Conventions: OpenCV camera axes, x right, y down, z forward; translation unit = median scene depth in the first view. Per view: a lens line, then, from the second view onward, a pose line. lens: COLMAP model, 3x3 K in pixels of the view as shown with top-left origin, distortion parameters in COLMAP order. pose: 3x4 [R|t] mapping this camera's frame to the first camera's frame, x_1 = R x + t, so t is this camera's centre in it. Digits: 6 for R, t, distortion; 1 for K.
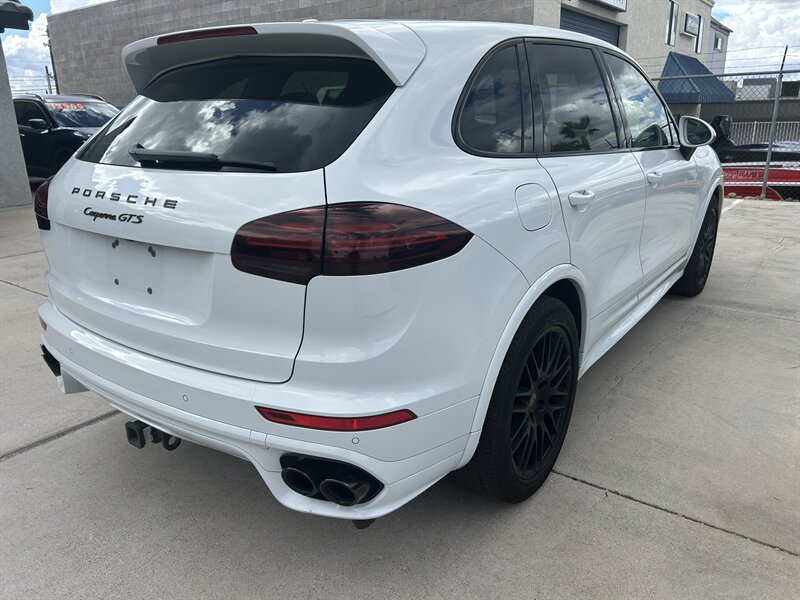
lens RADIAL K [[601.3, 0, 393.6], [0, 601.3, 305.1], [0, 0, 1]] dist [0.056474, -0.059795]
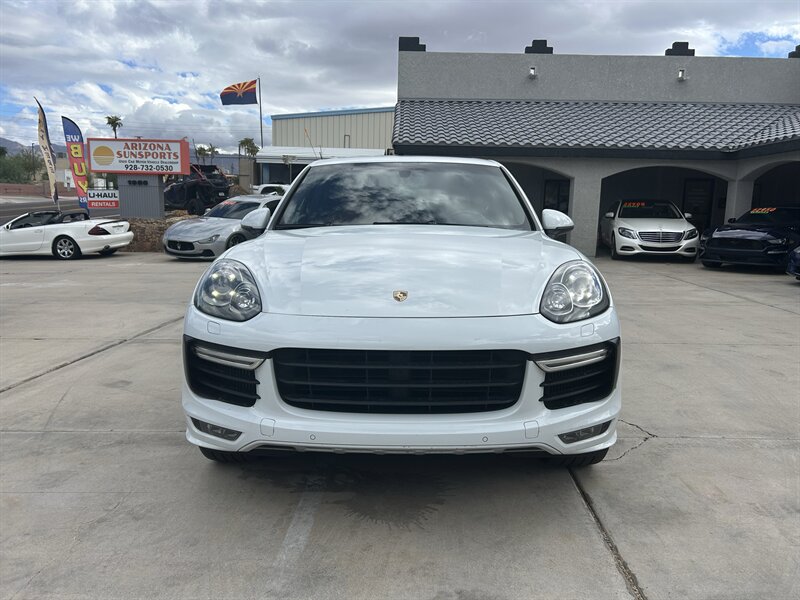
lens RADIAL K [[601.4, 0, 401.0], [0, 601.4, 302.1], [0, 0, 1]] dist [0.054867, -0.056920]
pose [[-0.814642, 0.097990, -0.571627, 1.501679], [-0.172957, 0.899728, 0.400720, -1.037538], [0.553575, 0.425310, -0.716008, 3.242879]]
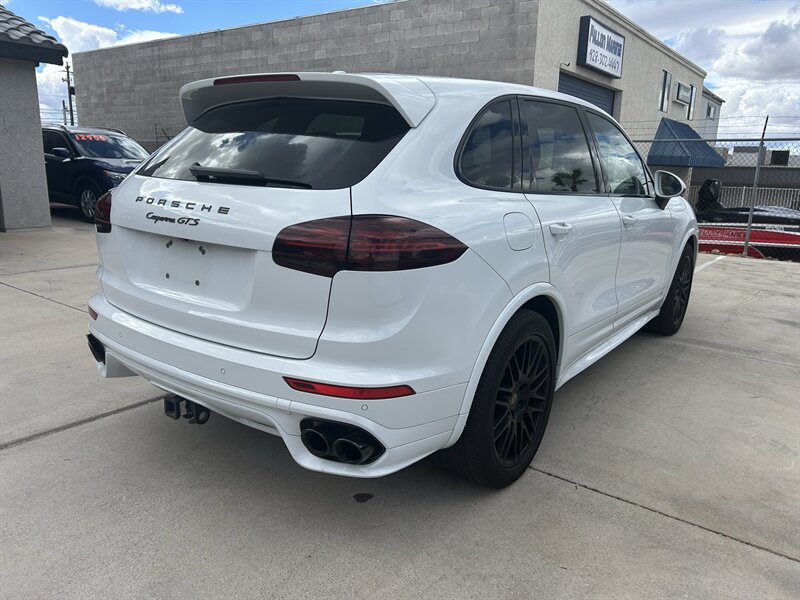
lens RADIAL K [[601.3, 0, 393.6], [0, 601.3, 305.1], [0, 0, 1]] dist [0.056474, -0.059795]
pose [[0.998776, 0.049080, 0.006196, -0.015884], [-0.048475, 0.995976, -0.075372, 0.076543], [-0.009870, 0.074980, 0.997136, -0.162771]]
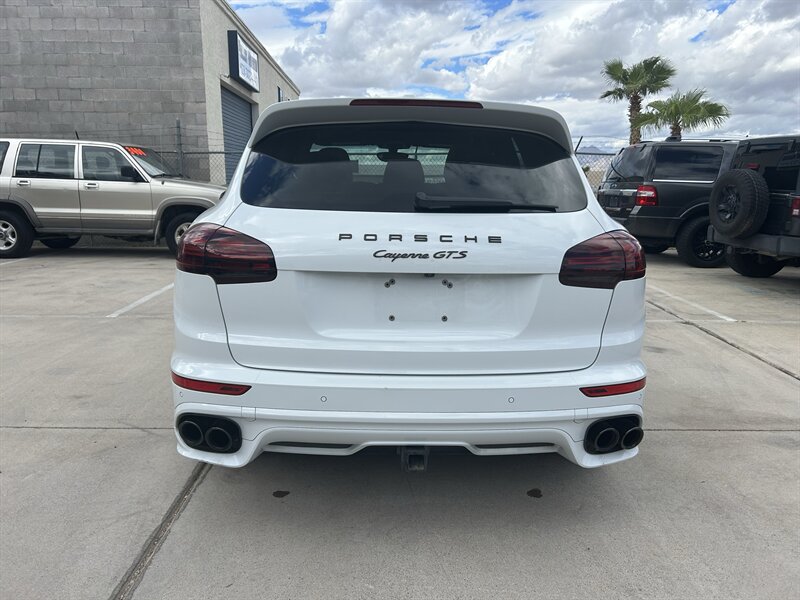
lens RADIAL K [[601.4, 0, 401.0], [0, 601.4, 302.1], [0, 0, 1]] dist [0.054867, -0.056920]
pose [[0.781664, -0.099869, 0.615652, -0.965187], [0.165975, 0.984811, -0.050977, -0.009291], [-0.601210, 0.142030, 0.786368, 0.134952]]
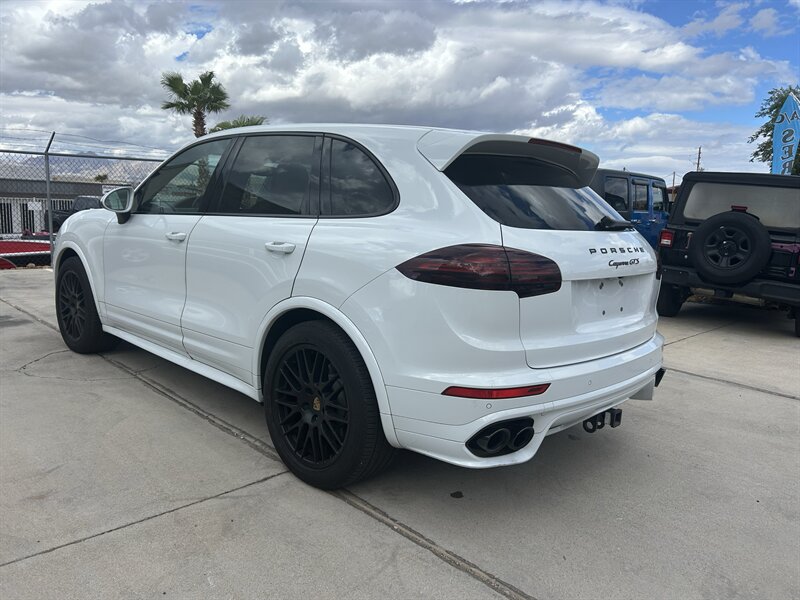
lens RADIAL K [[601.4, 0, 401.0], [0, 601.4, 302.1], [0, 0, 1]] dist [0.054867, -0.056920]
pose [[0.130782, -0.137392, 0.981845, -1.654133], [0.255117, 0.961664, 0.100586, -0.282173], [-0.958025, 0.237330, 0.160820, 1.073648]]
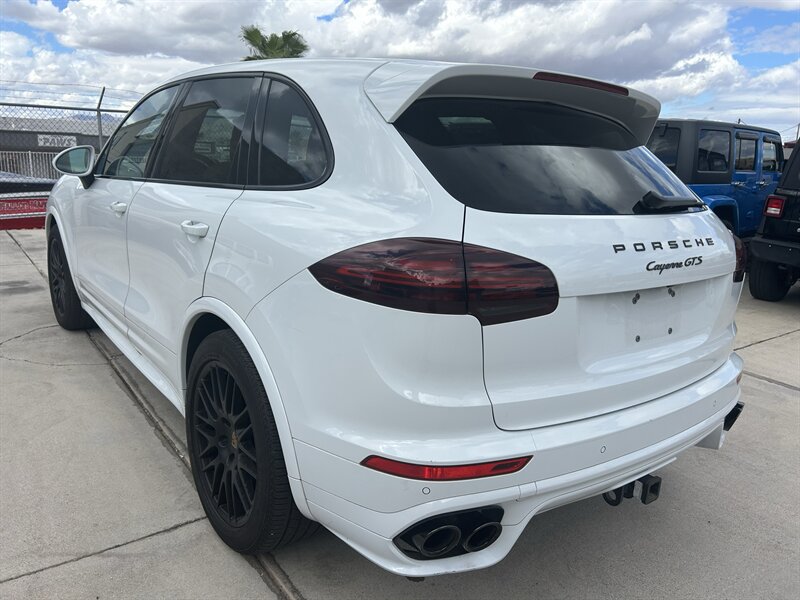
lens RADIAL K [[601.3, 0, 393.6], [0, 601.3, 305.1], [0, 0, 1]] dist [0.056474, -0.059795]
pose [[0.281914, -0.202492, 0.937828, -1.248661], [0.242639, 0.960747, 0.134503, -0.266573], [-0.928252, 0.189635, 0.319980, 0.917937]]
